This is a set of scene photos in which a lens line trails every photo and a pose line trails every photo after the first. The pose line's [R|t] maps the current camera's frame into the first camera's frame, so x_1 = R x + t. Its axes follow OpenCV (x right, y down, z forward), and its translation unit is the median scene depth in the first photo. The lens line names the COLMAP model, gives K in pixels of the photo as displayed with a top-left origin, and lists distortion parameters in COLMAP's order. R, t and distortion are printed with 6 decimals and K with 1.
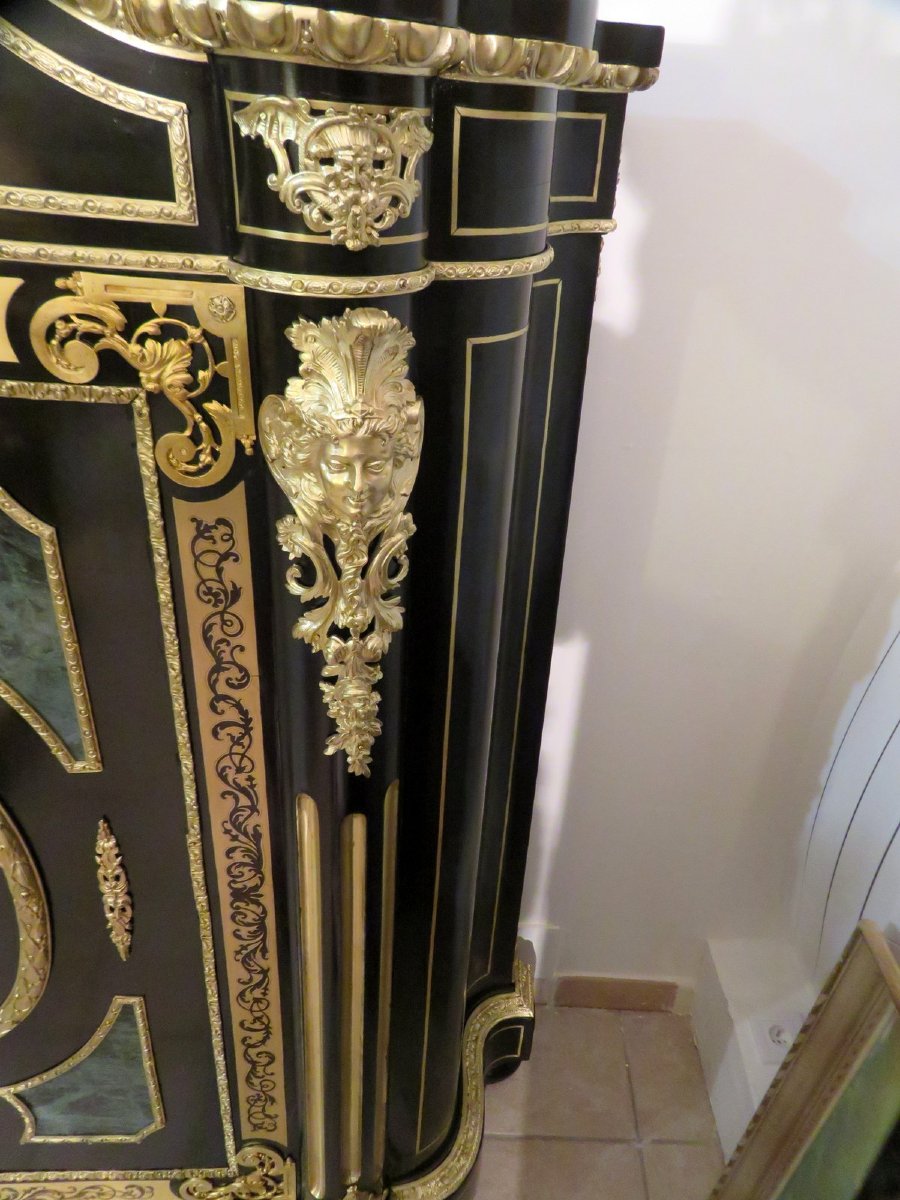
lens RADIAL K [[928.4, 0, 503.8], [0, 928.4, 619.2], [0, 0, 1]] dist [0.015957, 0.036140]
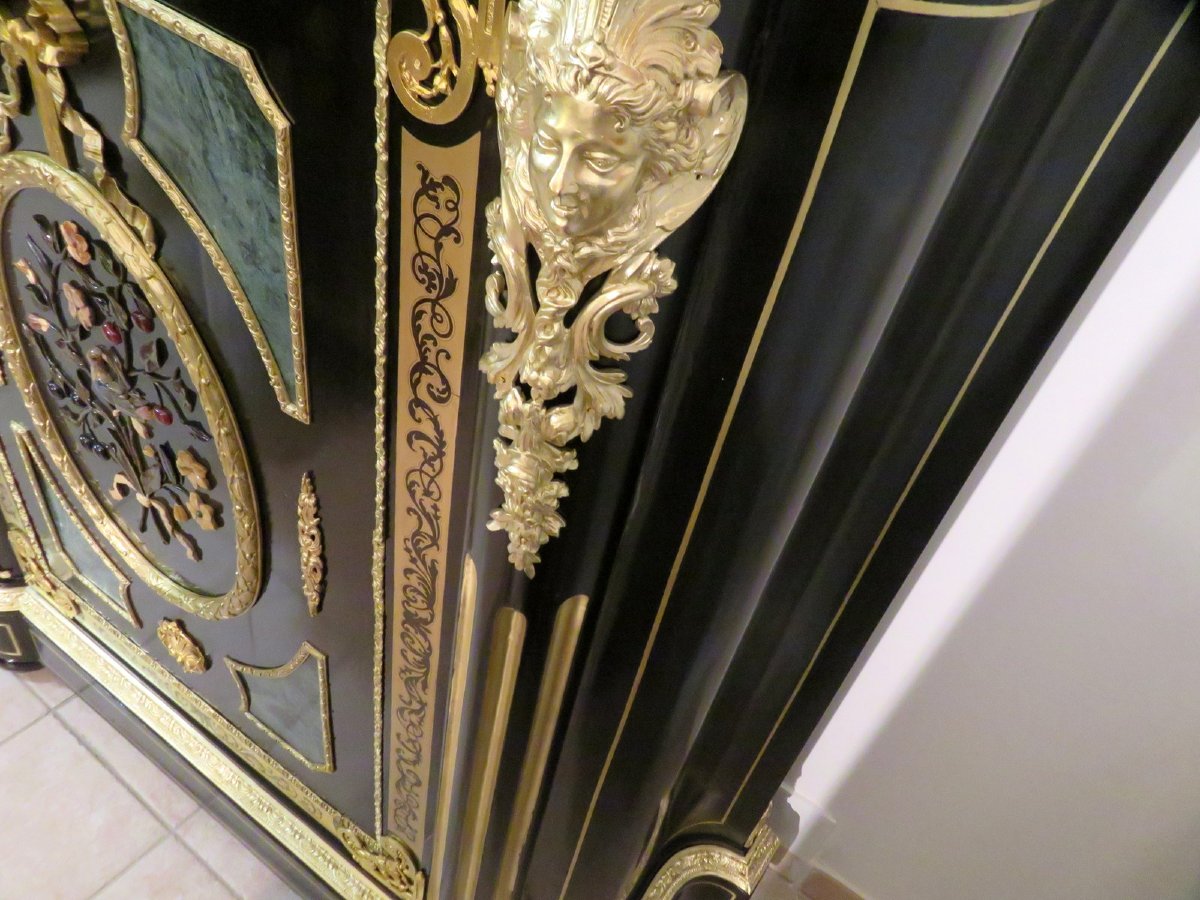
lens RADIAL K [[928.4, 0, 571.3], [0, 928.4, 492.5], [0, 0, 1]] dist [0.015957, 0.036140]
pose [[0.800738, 0.445223, -0.400744, 0.164423], [-0.379002, 0.894630, 0.236632, -0.090720], [0.463872, -0.037597, 0.885104, 0.370137]]
